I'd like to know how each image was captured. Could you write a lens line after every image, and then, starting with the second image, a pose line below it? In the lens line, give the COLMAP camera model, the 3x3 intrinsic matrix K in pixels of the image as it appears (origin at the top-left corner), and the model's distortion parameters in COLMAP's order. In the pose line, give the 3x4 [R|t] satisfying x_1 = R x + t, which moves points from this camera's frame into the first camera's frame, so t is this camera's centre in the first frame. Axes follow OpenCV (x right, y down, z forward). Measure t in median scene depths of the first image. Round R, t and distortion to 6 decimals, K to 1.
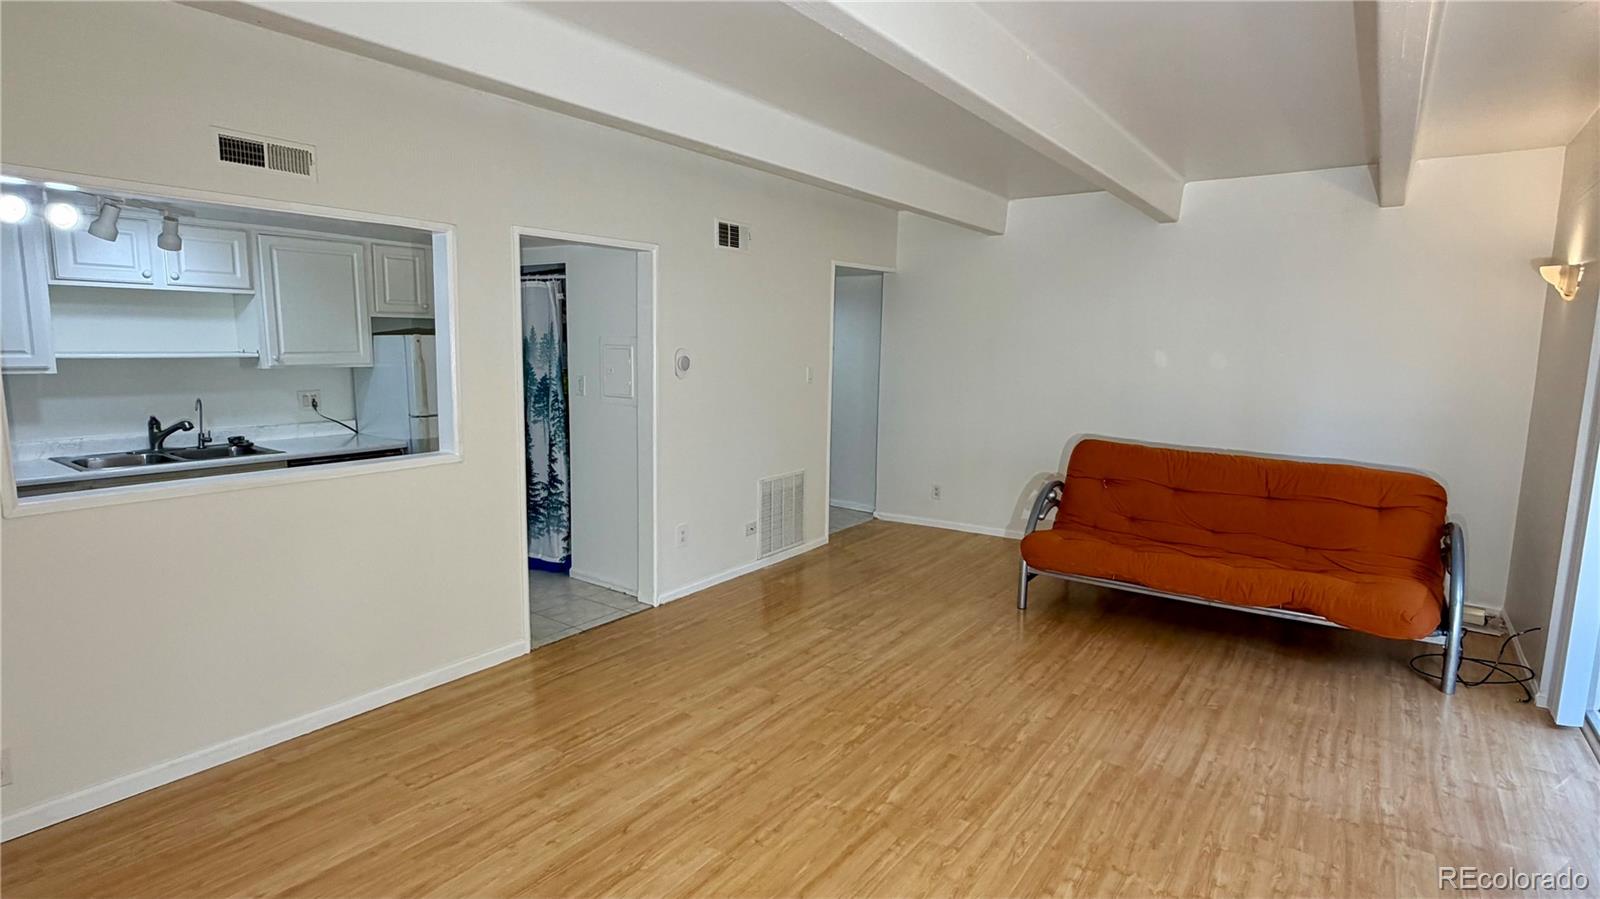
lens RADIAL K [[787.9, 0, 792.1], [0, 787.9, 451.9], [0, 0, 1]] dist [0.007296, -0.000794]
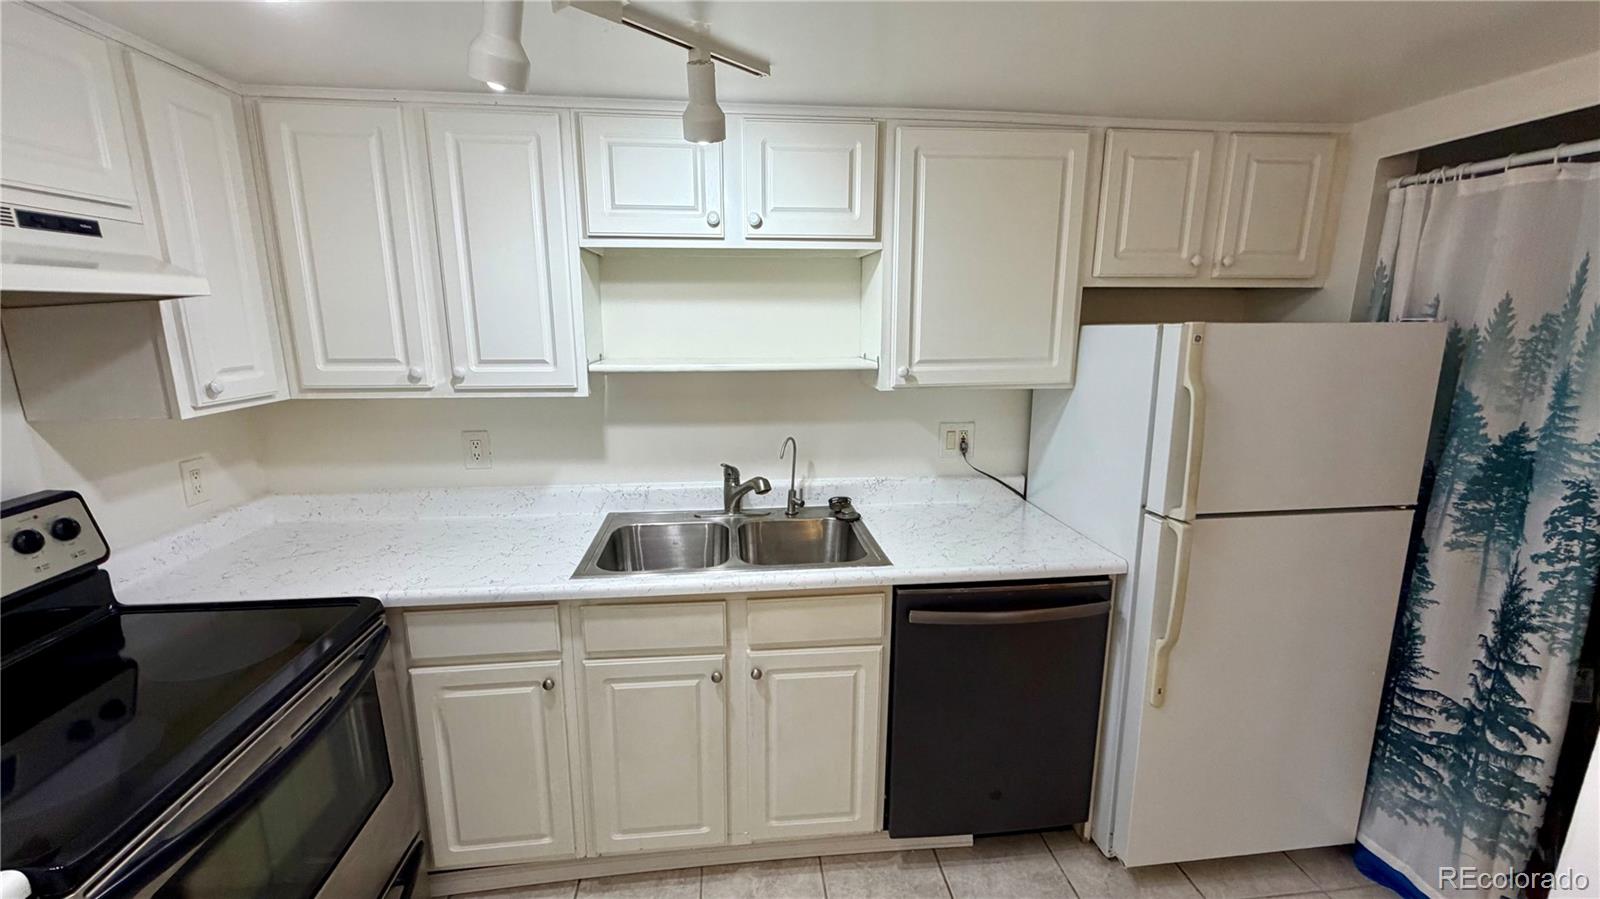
lens RADIAL K [[662.7, 0, 800.0], [0, 662.7, 449.5], [0, 0, 1]] dist [0.020803, 0.000370]
pose [[0.678486, 0.135608, -0.721988, -0.370025], [-0.093984, 0.990761, 0.097769, -0.103376], [0.728576, 0.001520, 0.684963, 0.640669]]
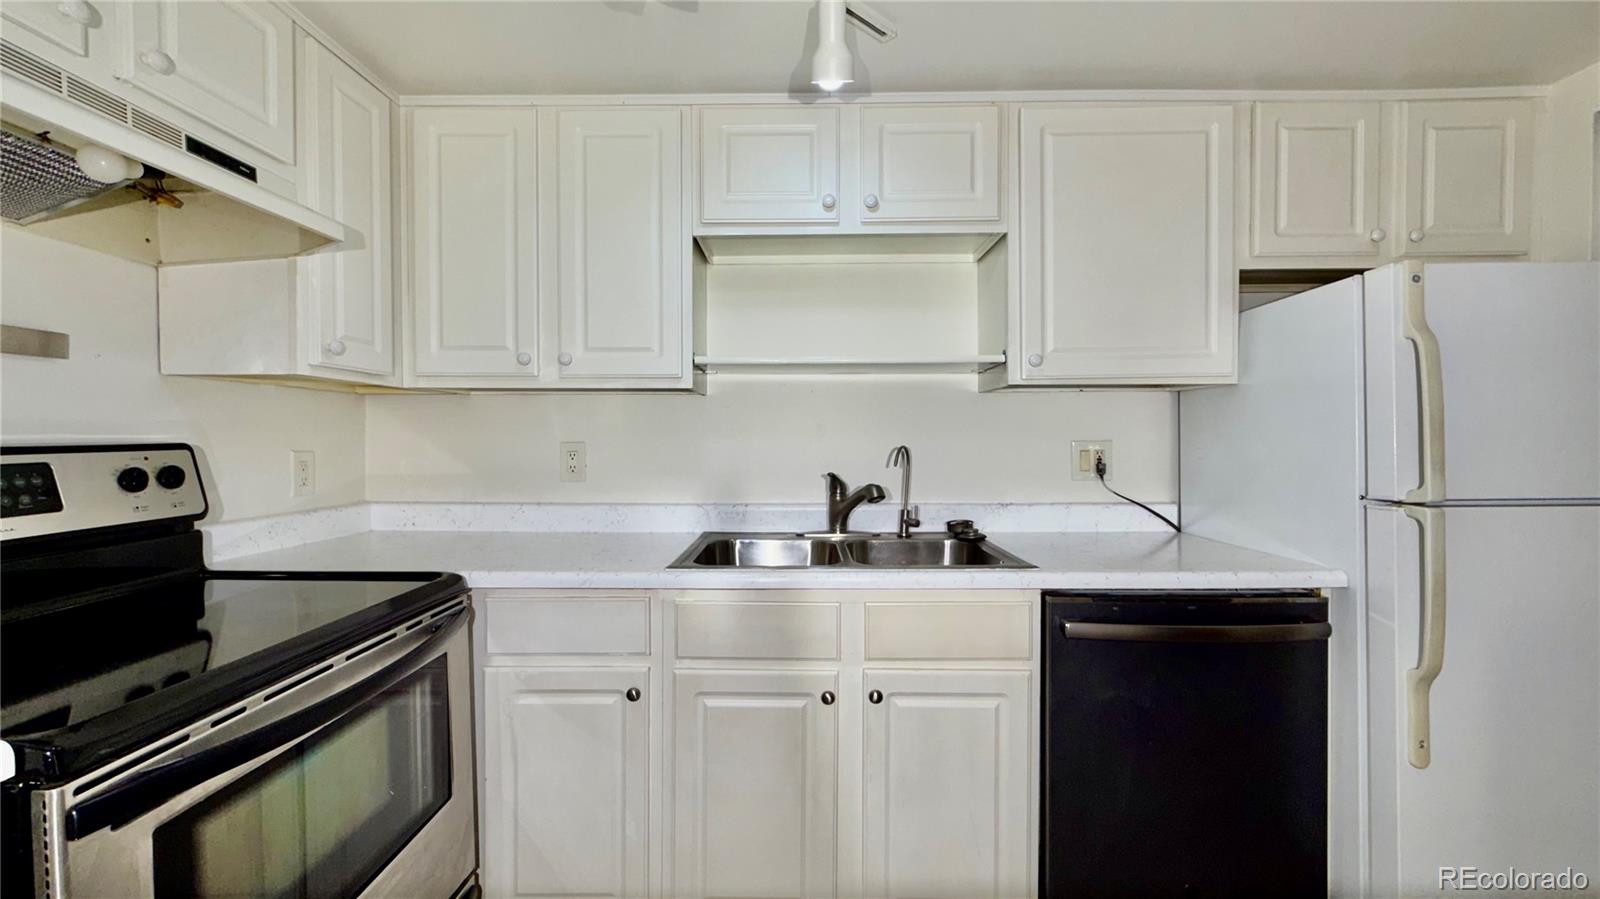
lens RADIAL K [[662.7, 0, 800.0], [0, 662.7, 449.5], [0, 0, 1]] dist [0.020803, 0.000370]
pose [[0.590181, -0.009933, -0.807210, -0.412121], [-0.101430, 0.991088, -0.086355, -0.017287], [0.800874, 0.132841, 0.583913, 0.656189]]
